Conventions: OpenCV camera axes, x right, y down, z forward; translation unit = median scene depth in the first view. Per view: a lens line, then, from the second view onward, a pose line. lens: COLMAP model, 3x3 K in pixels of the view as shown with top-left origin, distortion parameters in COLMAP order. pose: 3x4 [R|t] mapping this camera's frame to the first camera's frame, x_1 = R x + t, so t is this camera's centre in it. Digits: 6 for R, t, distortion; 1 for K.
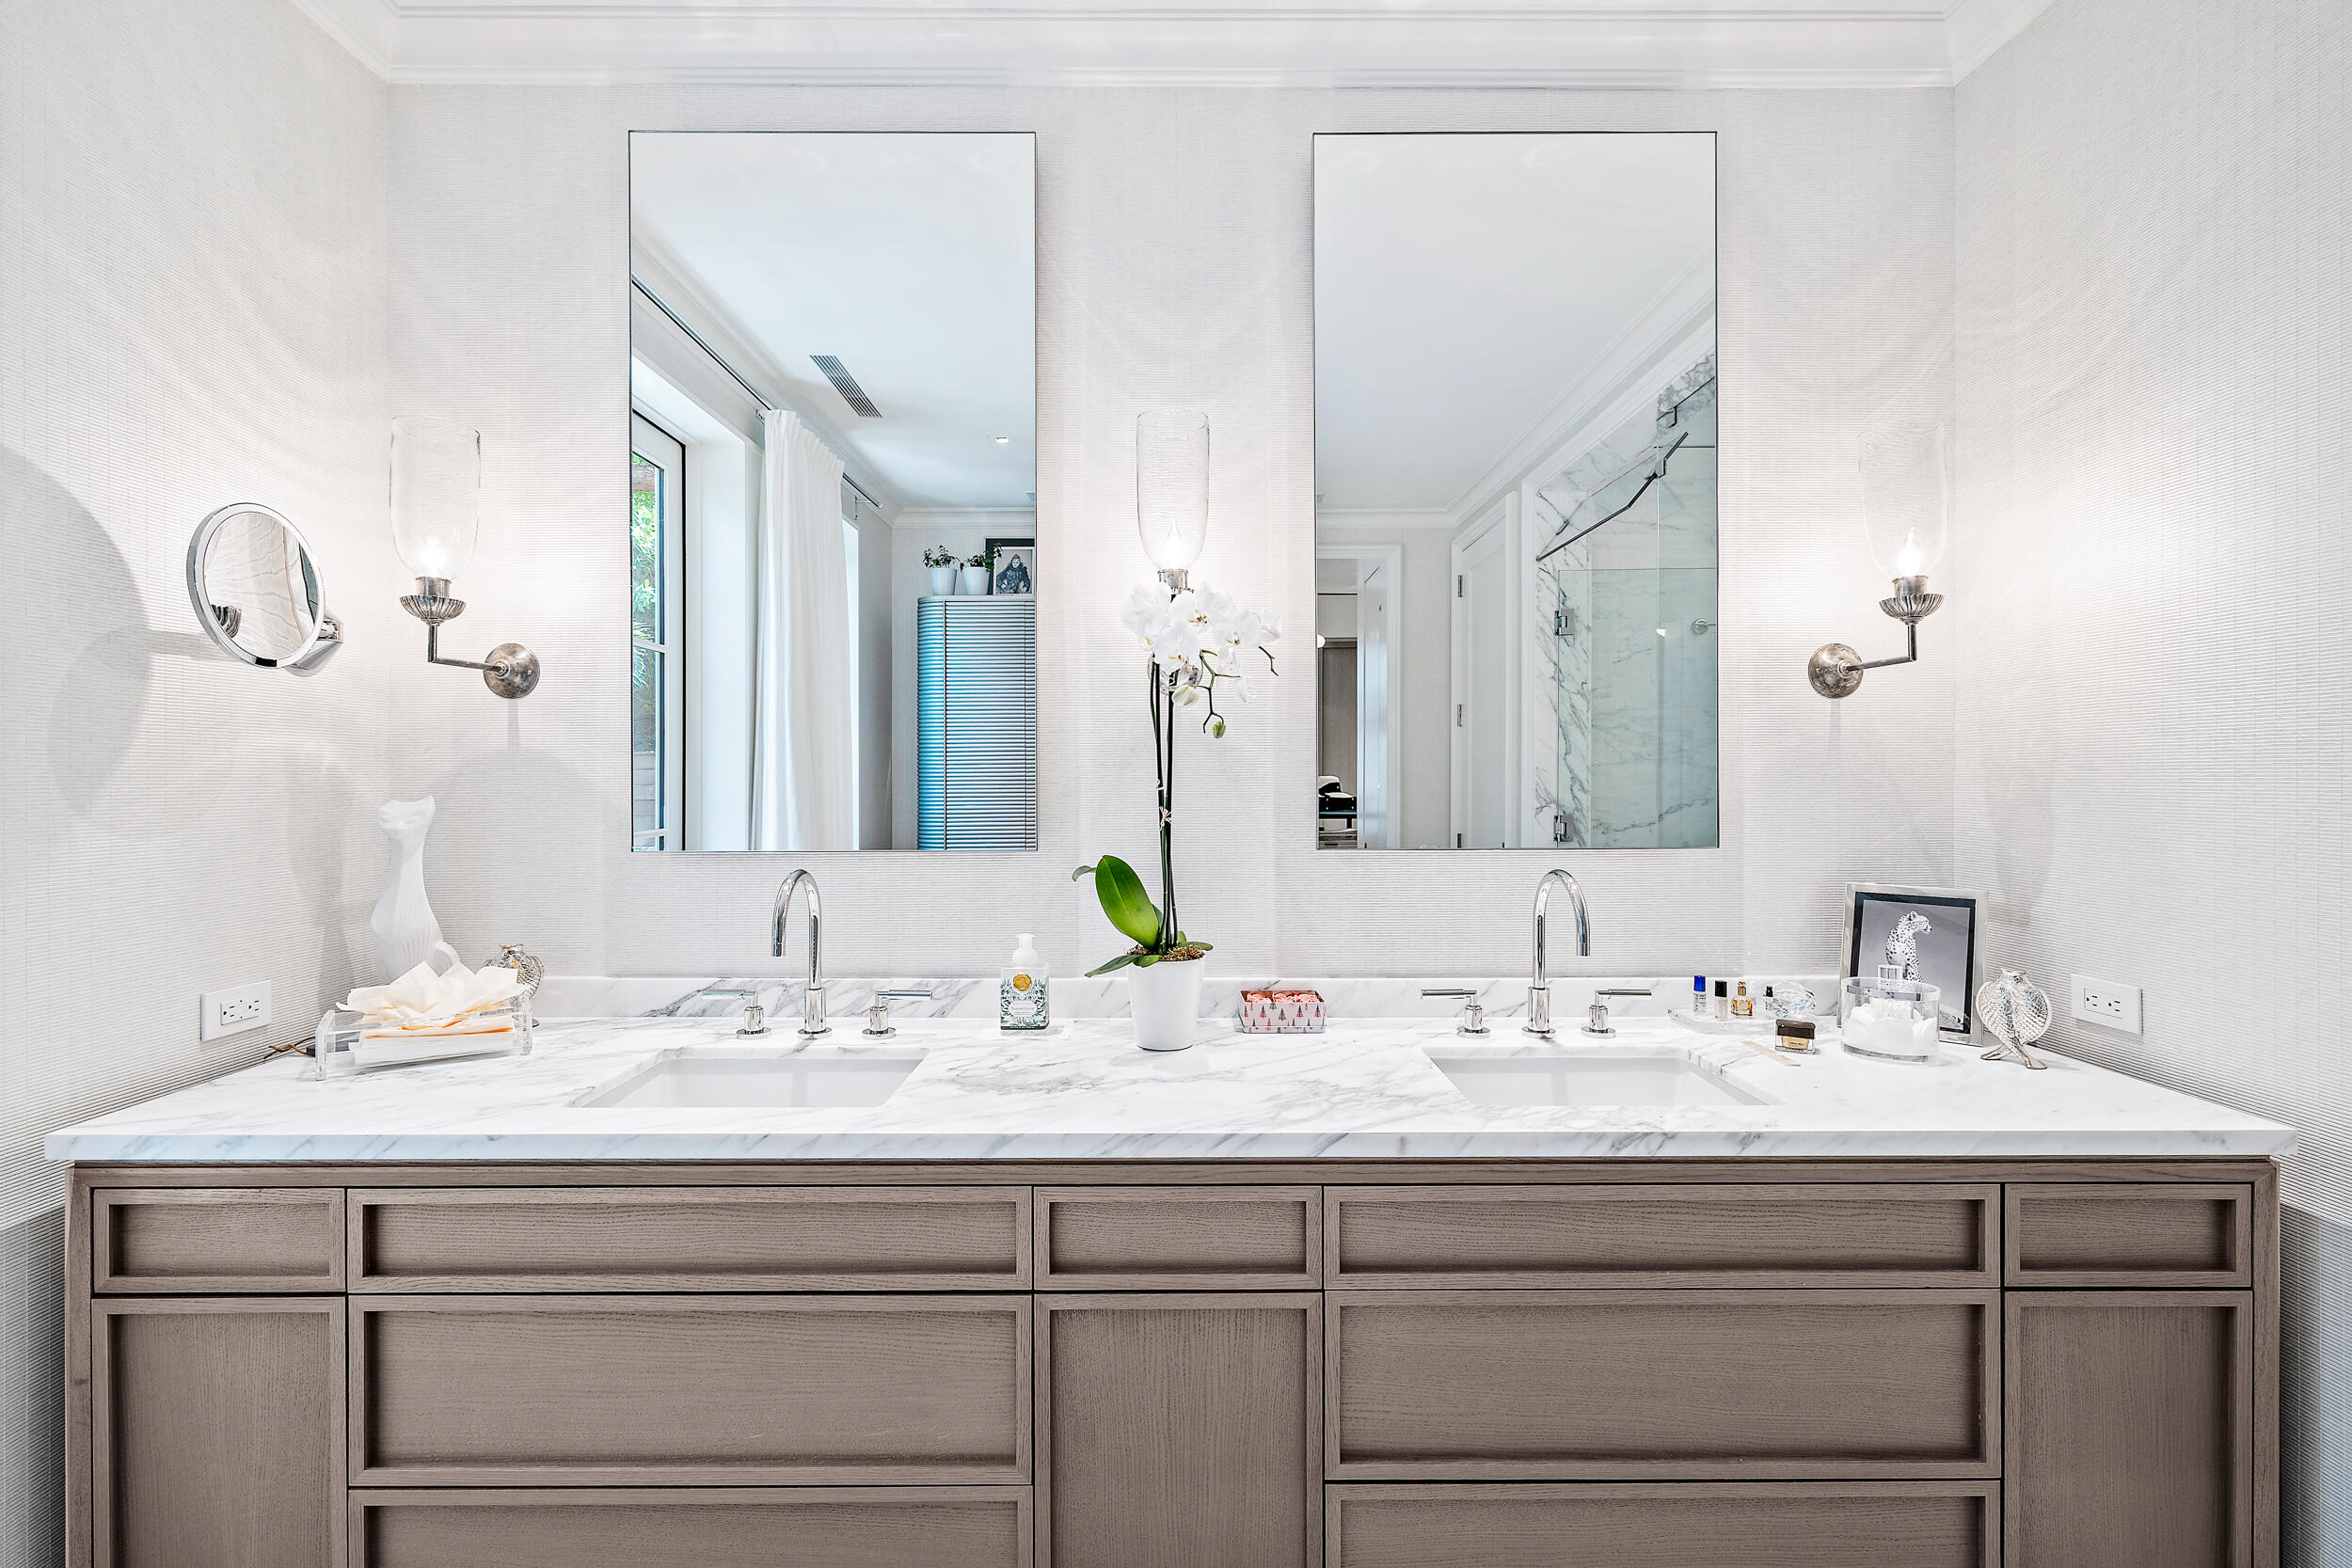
lens RADIAL K [[1067.8, 0, 1175.6], [0, 1067.8, 771.6], [0, 0, 1]] dist [-0.000681, 0.000251]
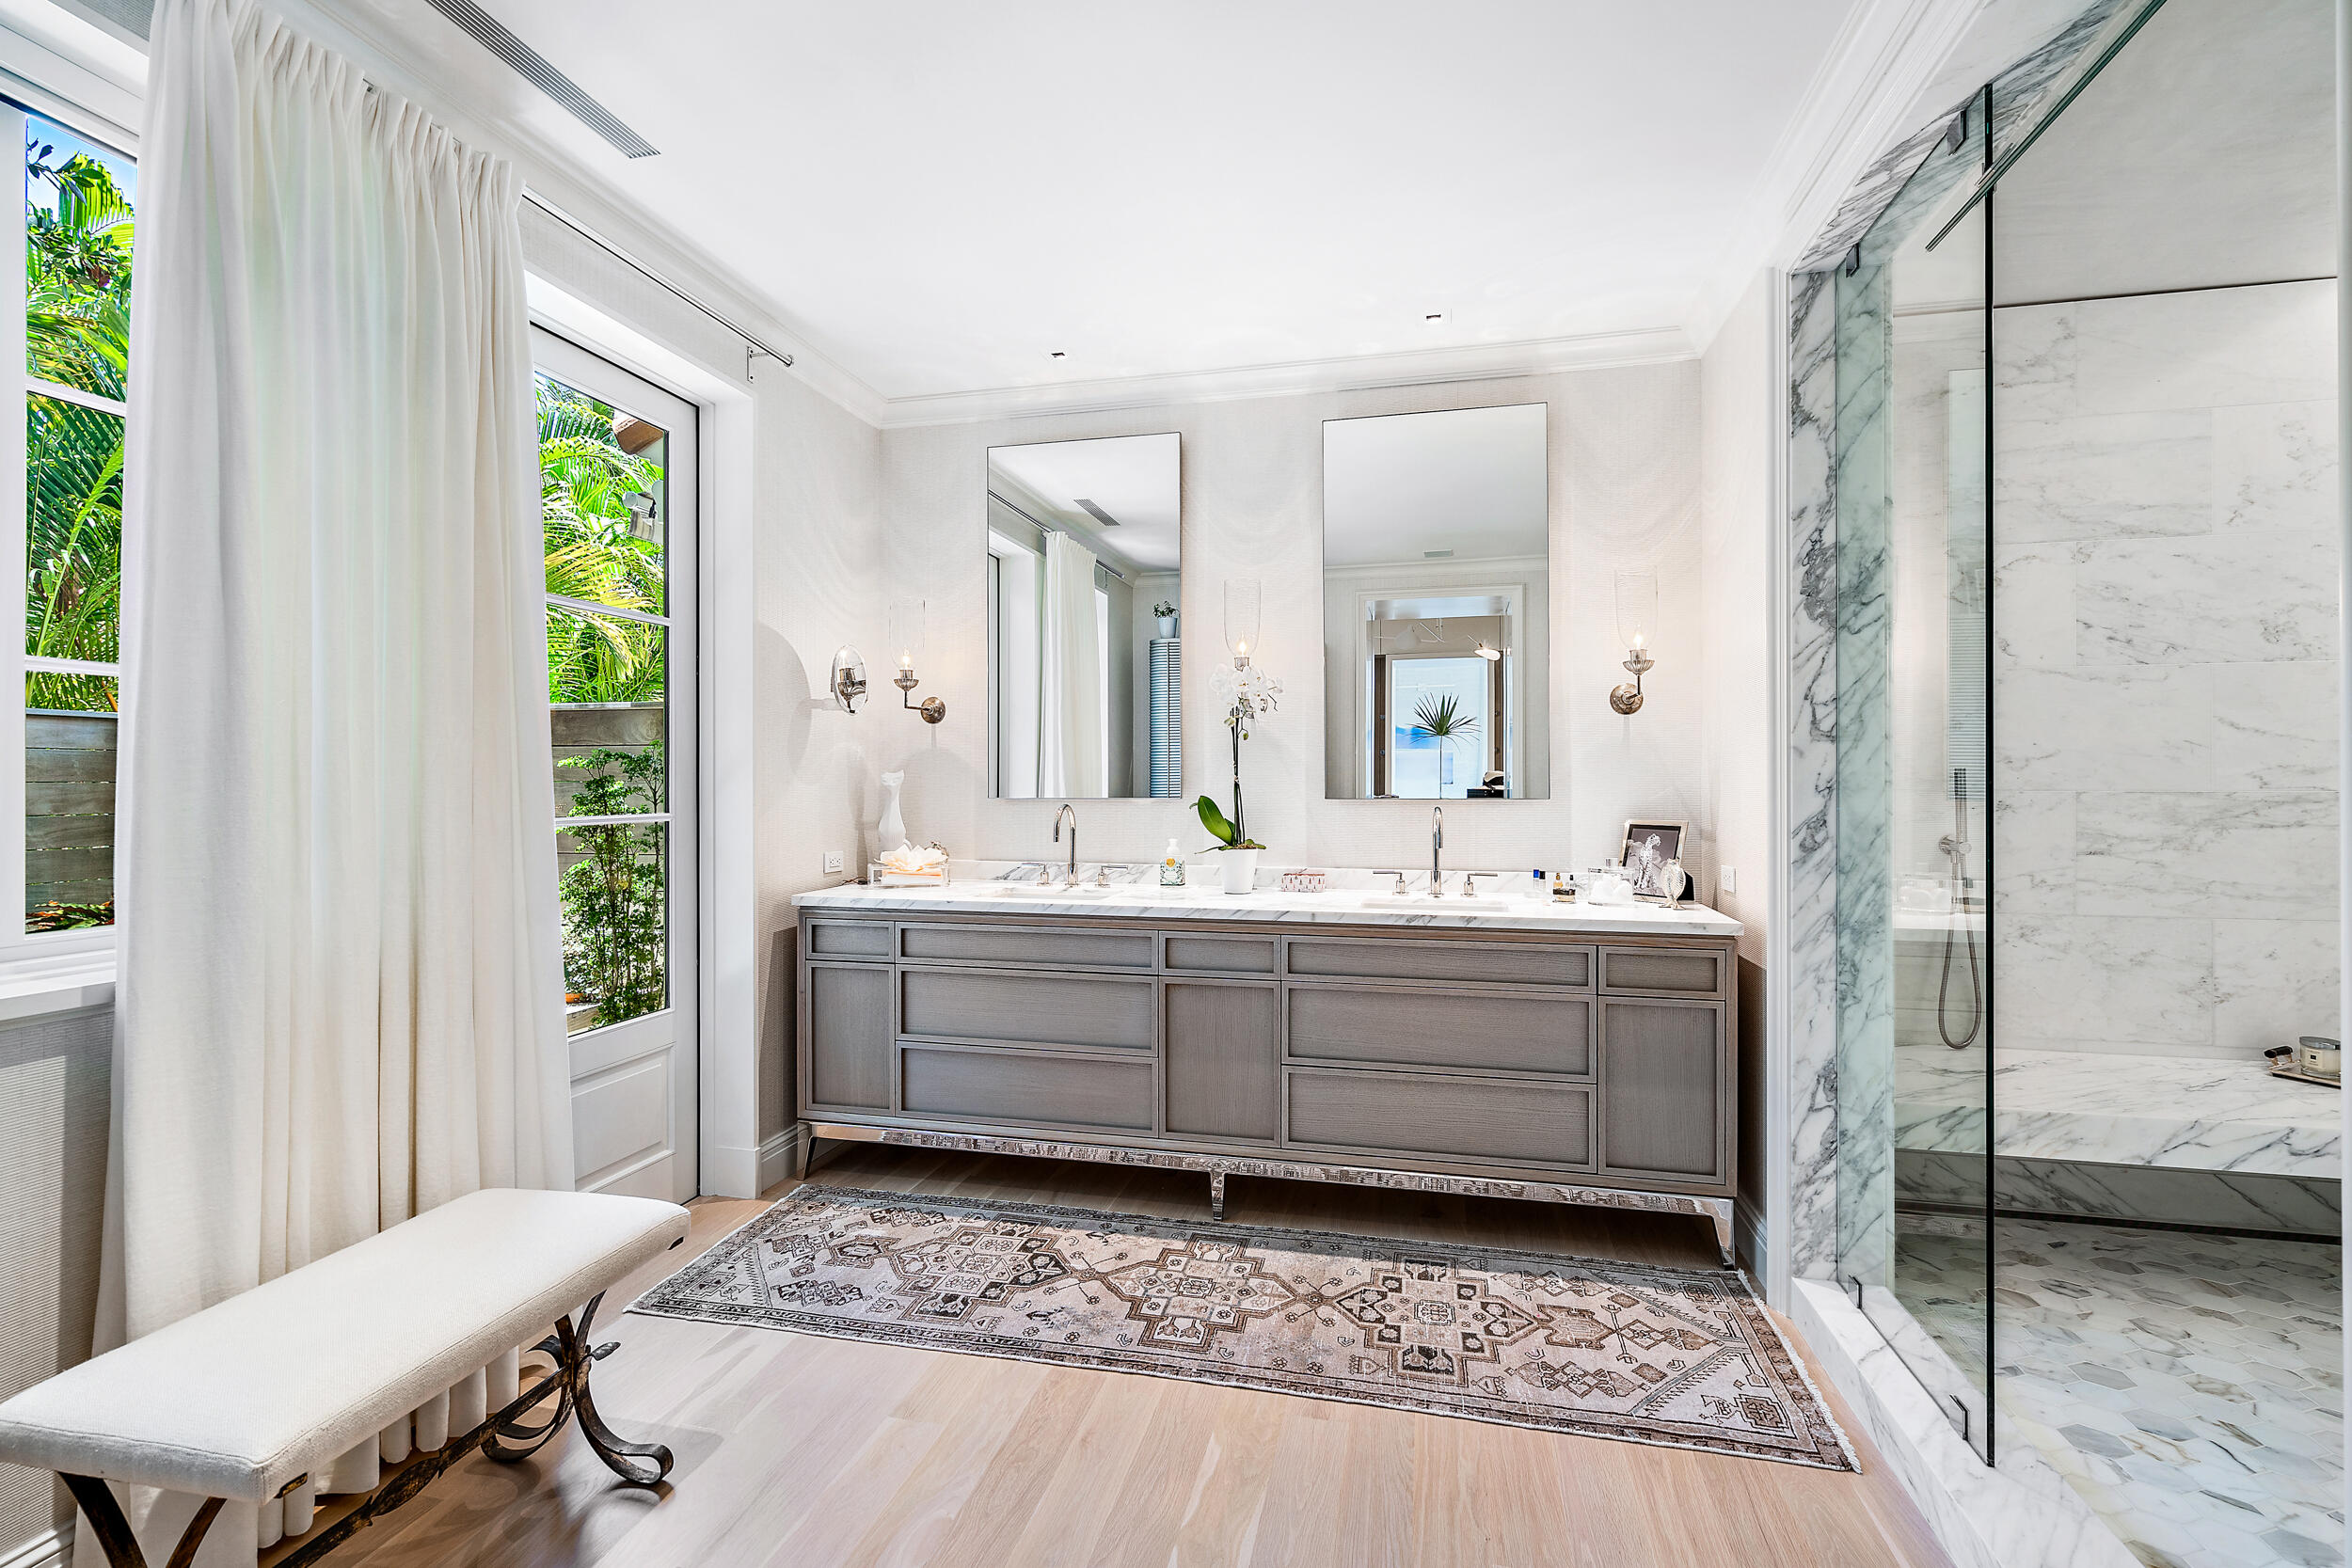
lens RADIAL K [[1067.8, 0, 1176.8], [0, 1067.8, 779.4], [0, 0, 1]] dist [-0.000681, 0.000251]
pose [[0.971331, 0.000546, -0.237729, 0.370187], [0.000397, 0.999992, 0.003919, 0.035615], [0.237729, -0.003901, 0.971324, -1.015268]]
